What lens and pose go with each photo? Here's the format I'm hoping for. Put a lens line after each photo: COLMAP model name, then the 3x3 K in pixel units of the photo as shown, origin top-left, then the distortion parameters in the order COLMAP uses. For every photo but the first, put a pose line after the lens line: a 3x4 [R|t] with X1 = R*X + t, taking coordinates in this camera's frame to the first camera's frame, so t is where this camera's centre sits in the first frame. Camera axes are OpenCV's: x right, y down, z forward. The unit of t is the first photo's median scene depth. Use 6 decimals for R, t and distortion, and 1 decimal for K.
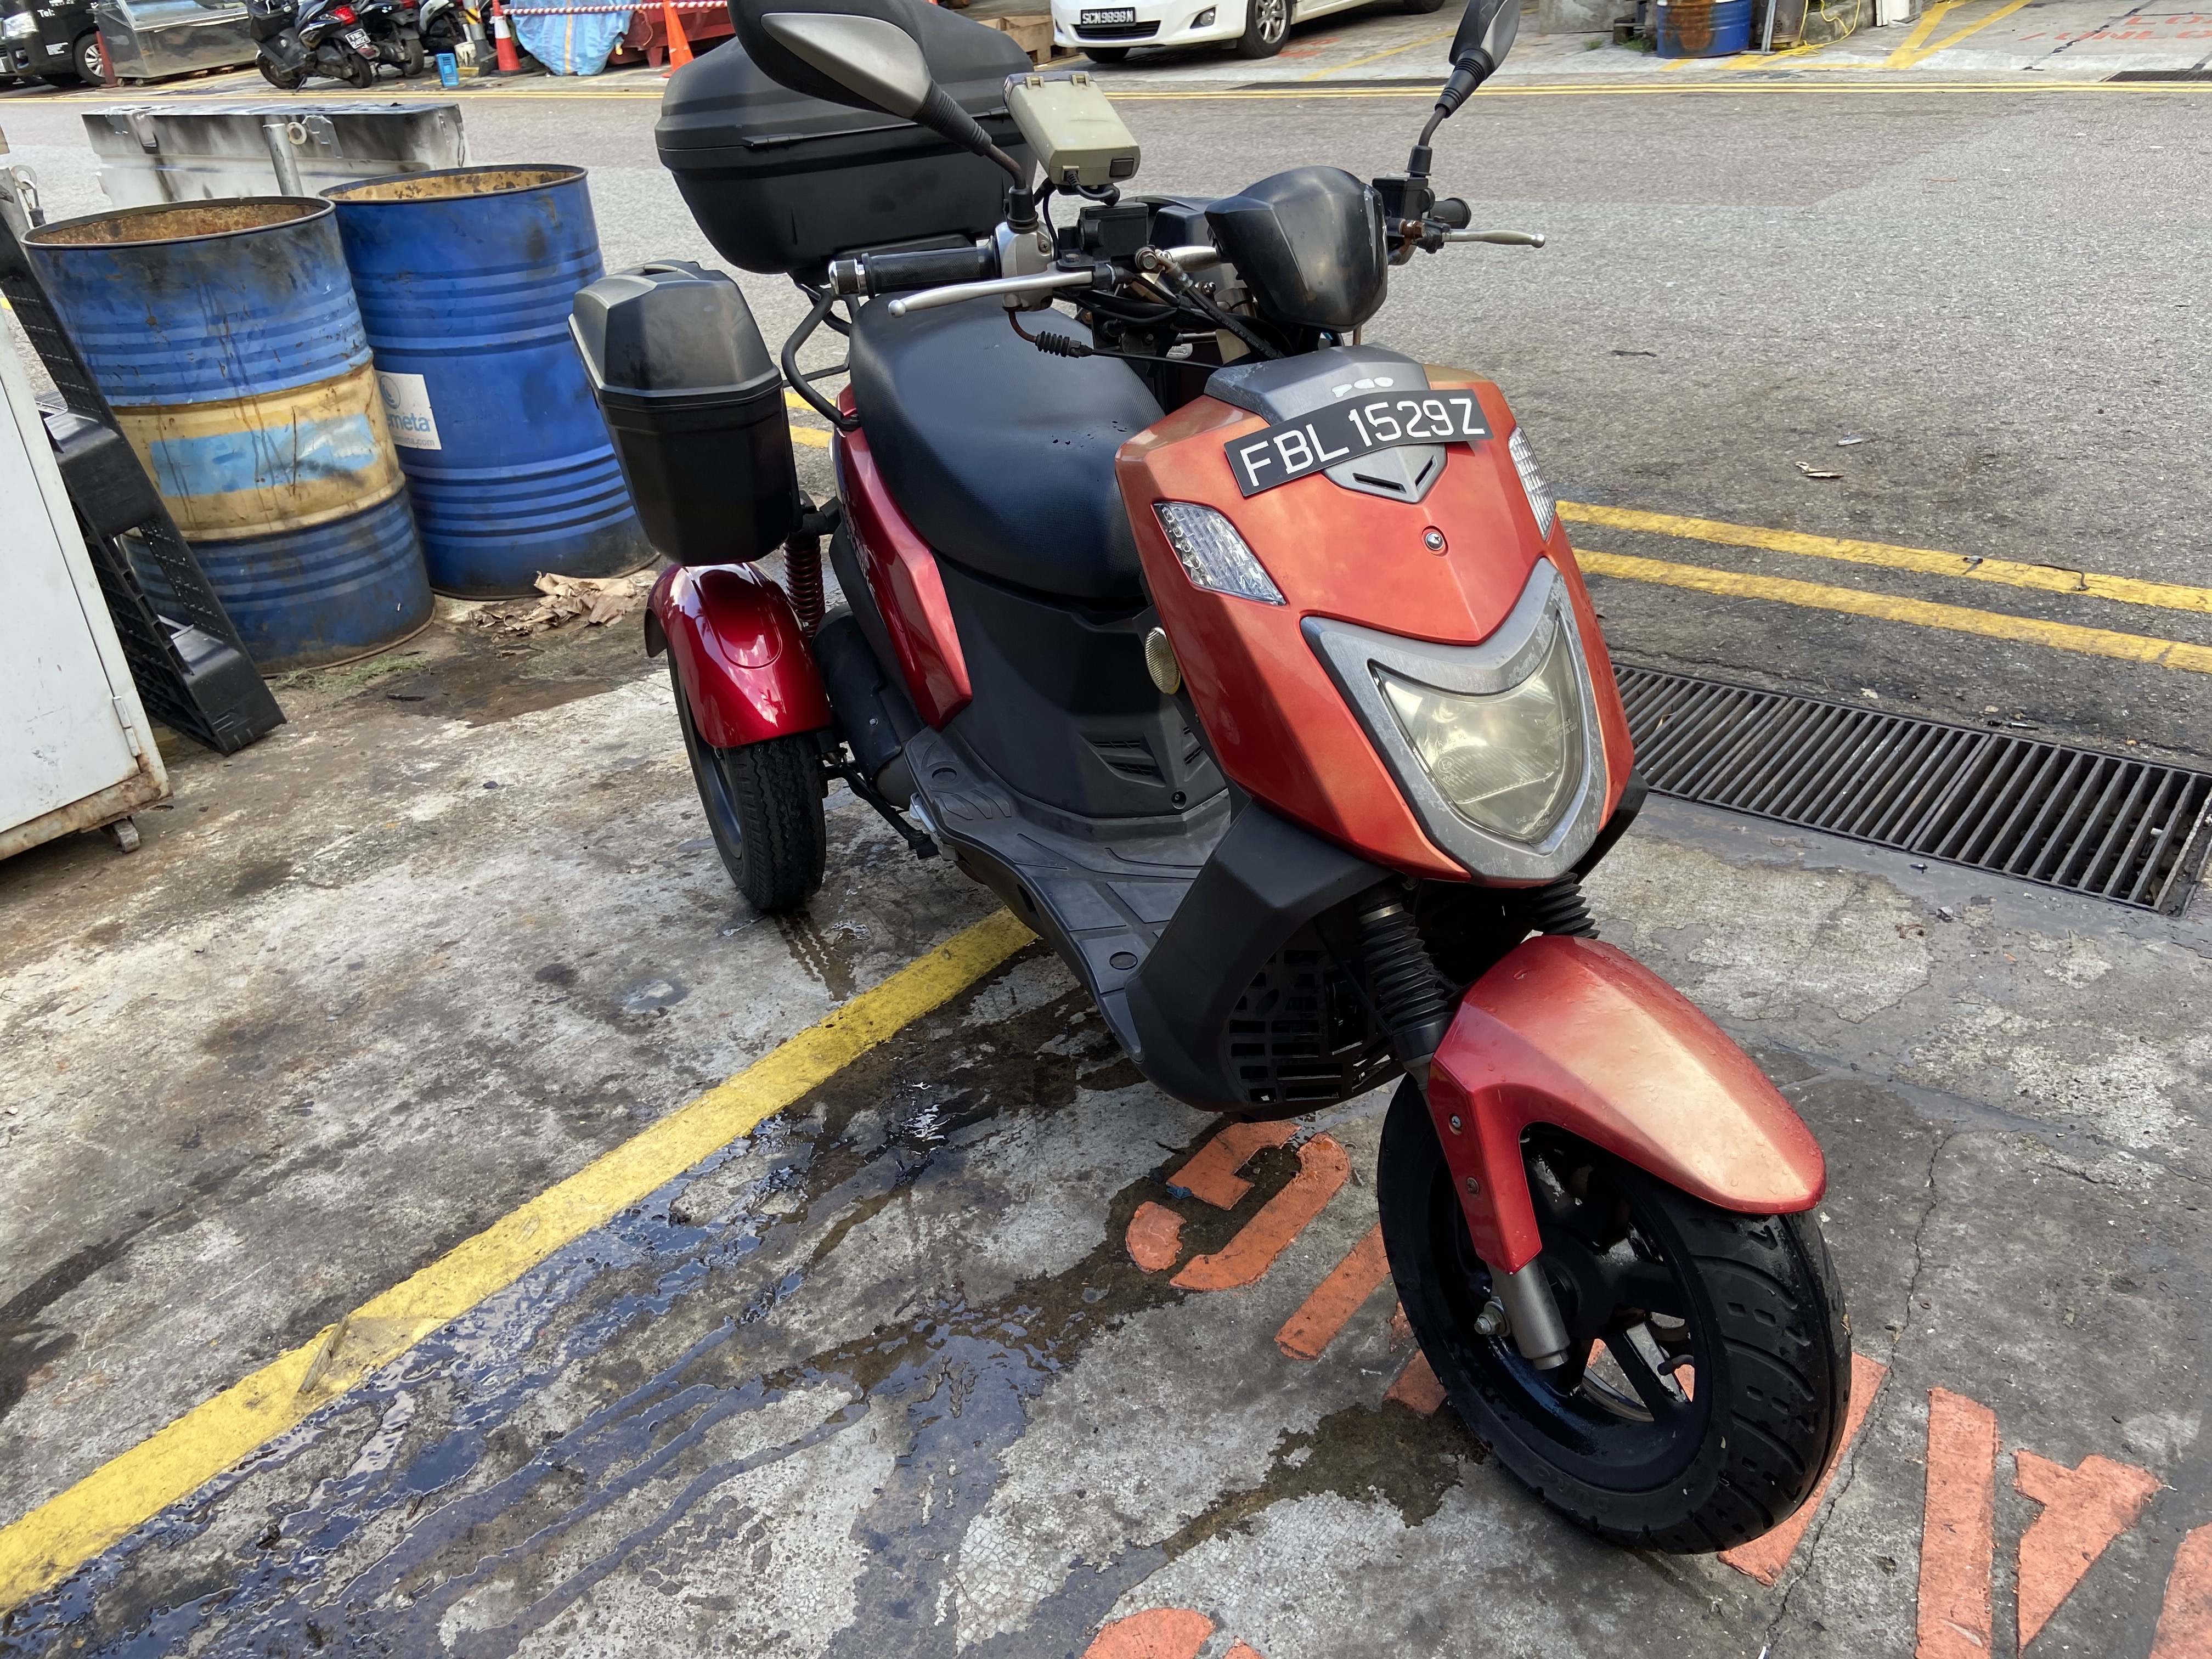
lens RADIAL K [[1653.8, 0, 1110.9], [0, 1653.8, 829.7], [0, 0, 1]] dist [0.088203, -0.102352]
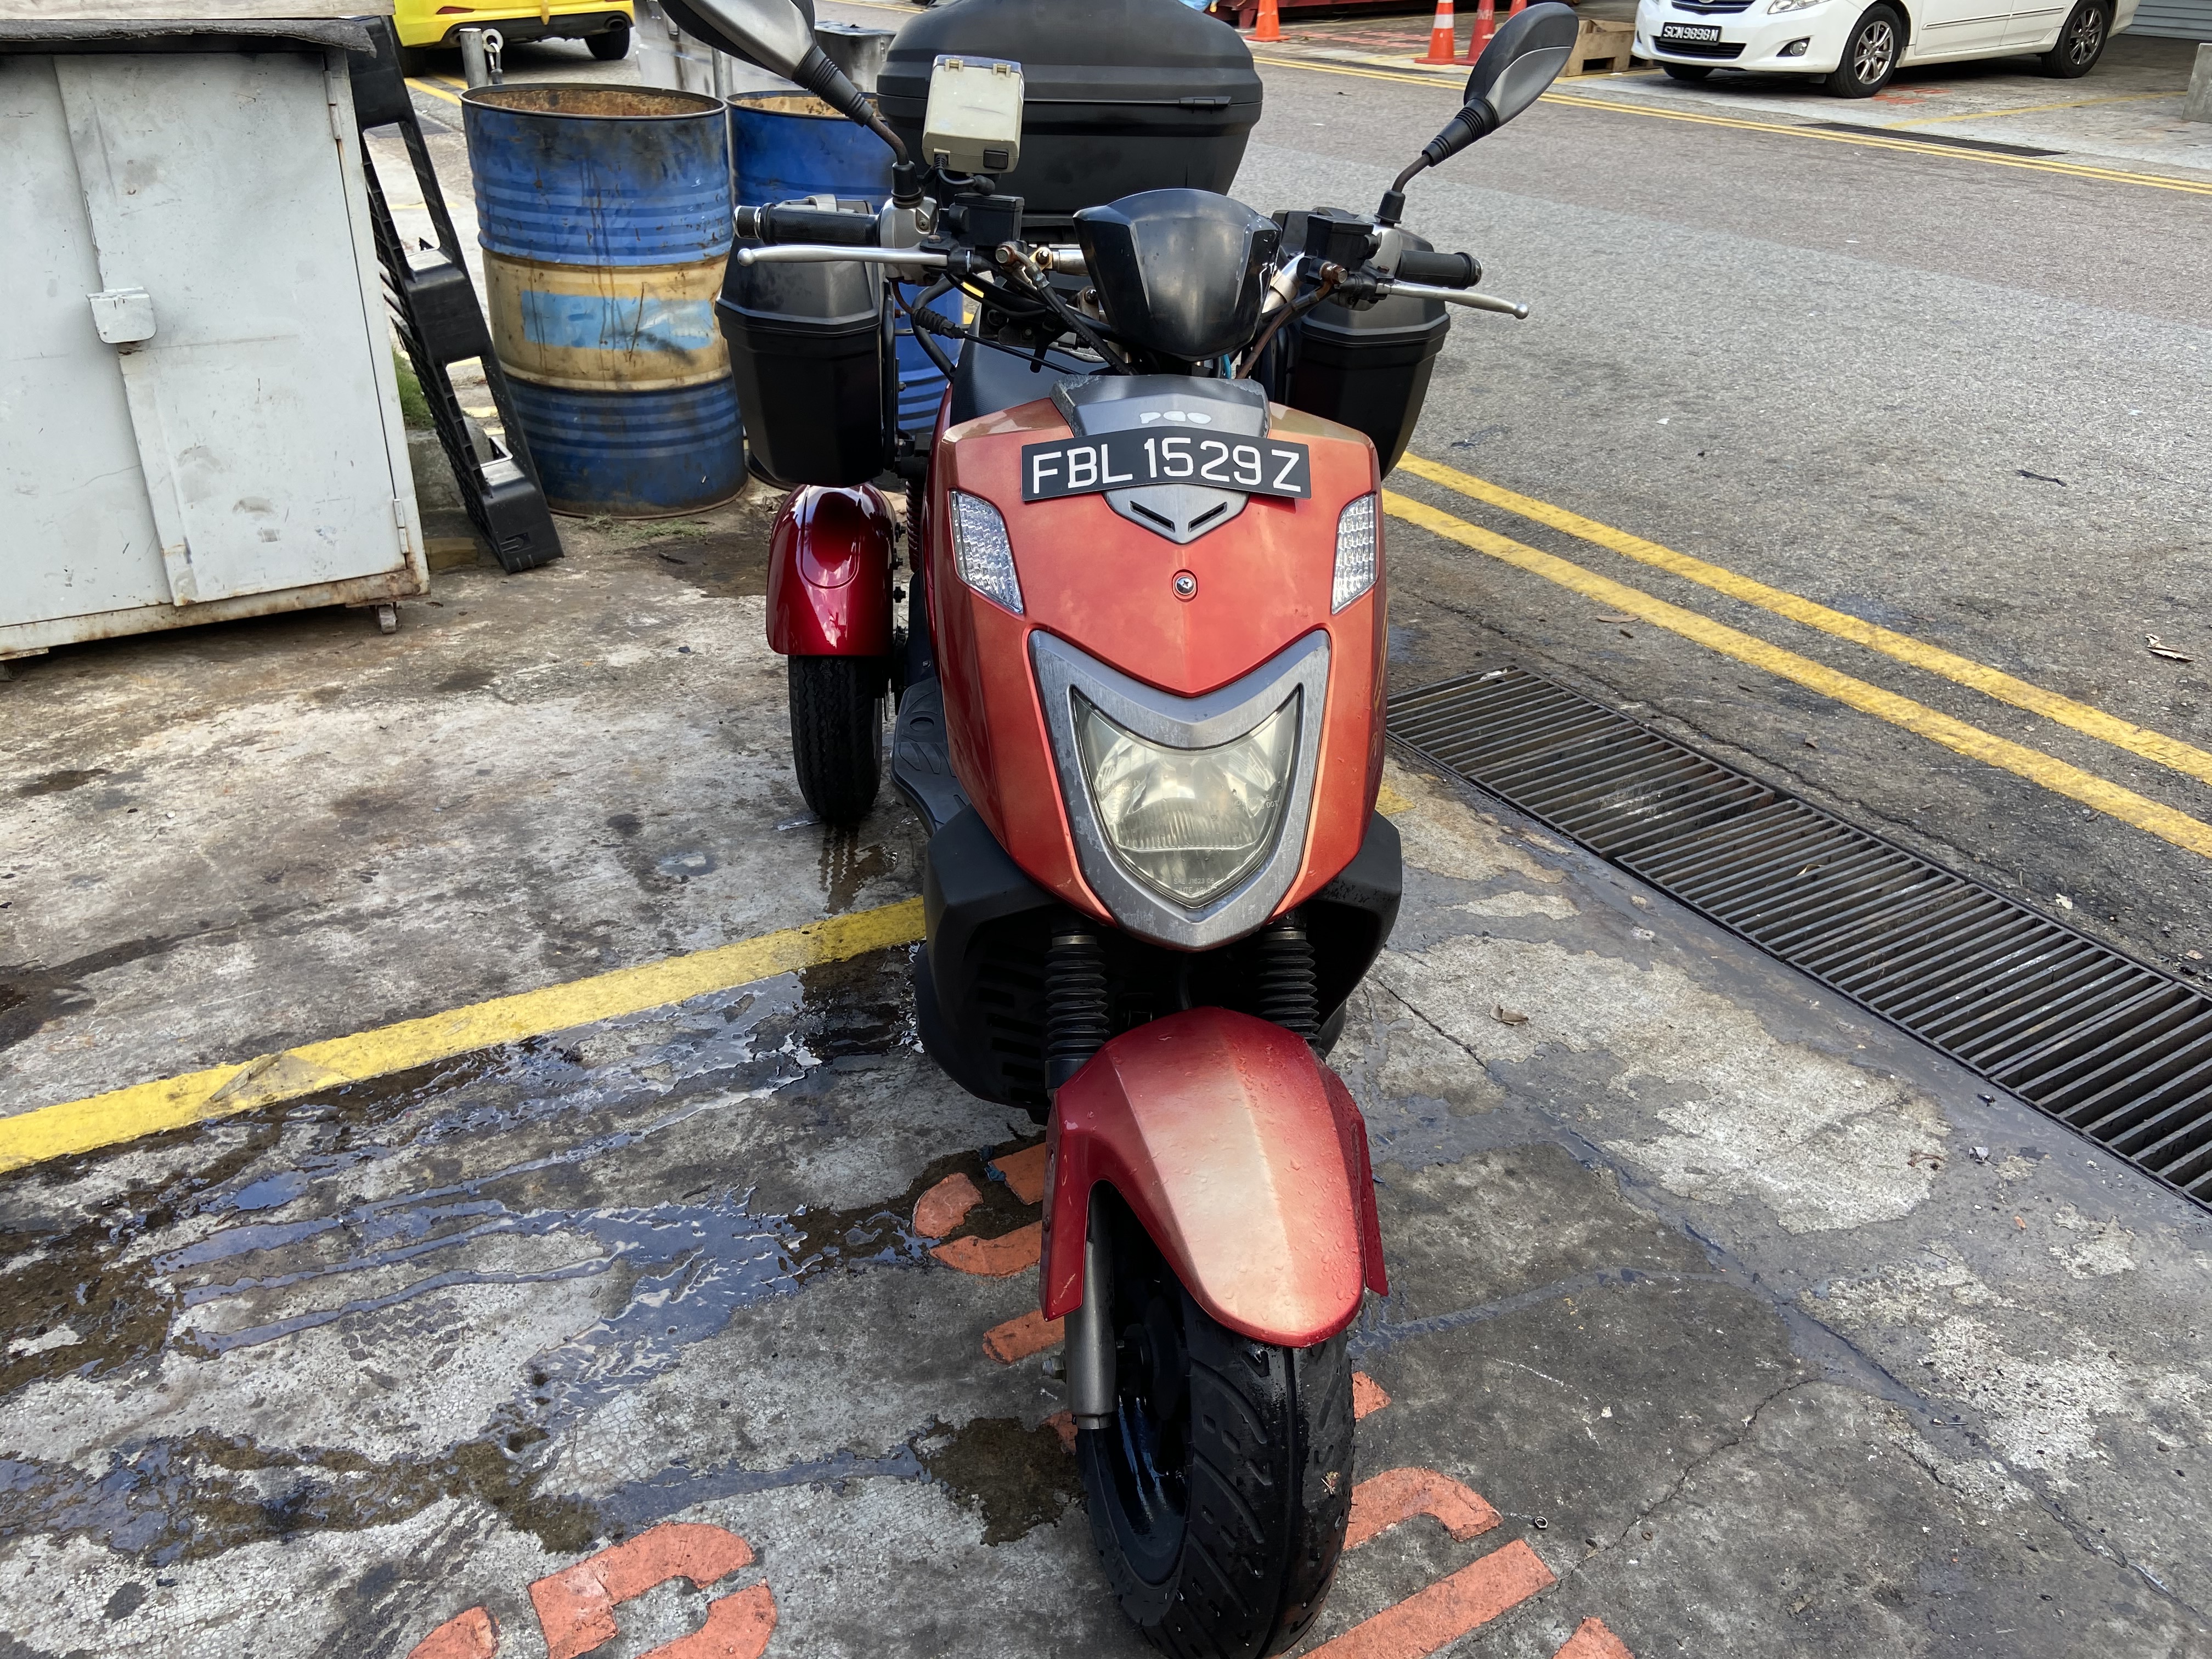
lens RADIAL K [[1653.8, 0, 1097.5], [0, 1653.8, 829.4], [0, 0, 1]] dist [0.088203, -0.102352]
pose [[0.931707, 0.253862, -0.259763, 0.277466], [-0.251165, 0.966939, 0.044104, -0.040969], [0.262371, 0.024151, 0.964665, 0.030120]]
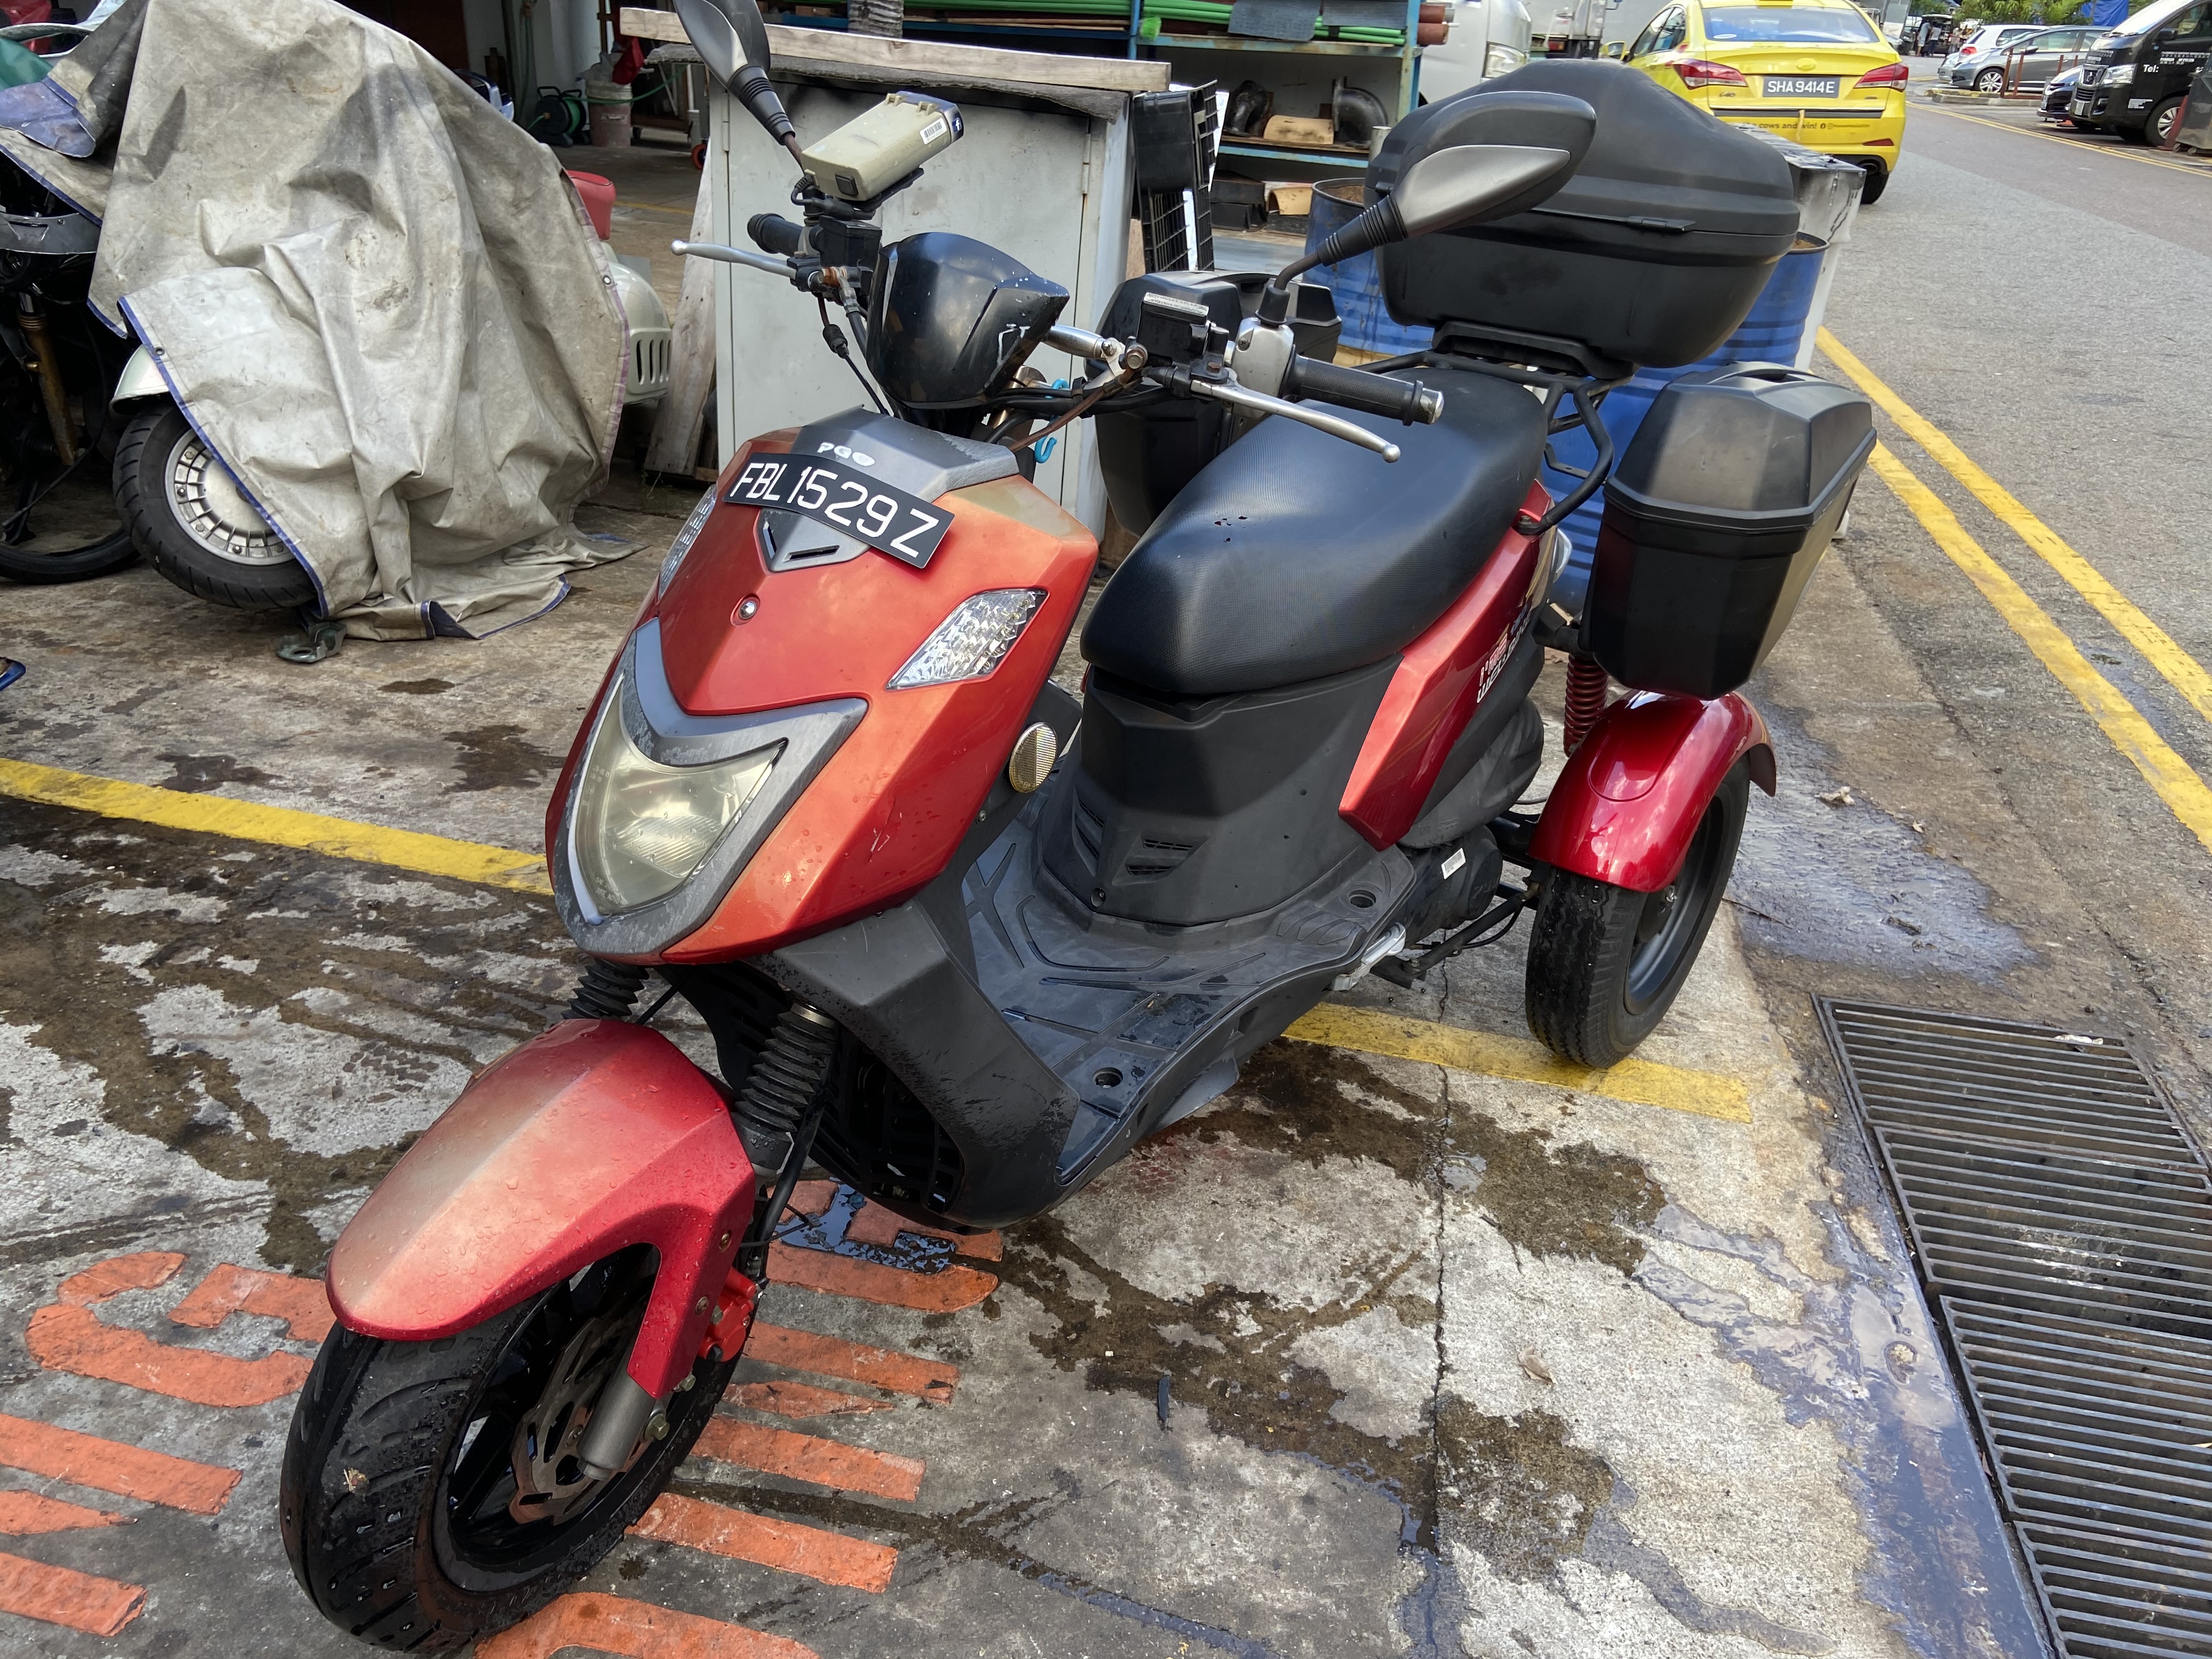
lens RADIAL K [[1653.8, 0, 1103.7], [0, 1653.8, 839.1], [0, 0, 1]] dist [0.088203, -0.102352]
pose [[0.450526, 0.496466, -0.741989, 0.672727], [-0.513671, 0.823915, 0.239388, -0.252967], [0.730184, 0.273288, 0.626215, 0.373327]]
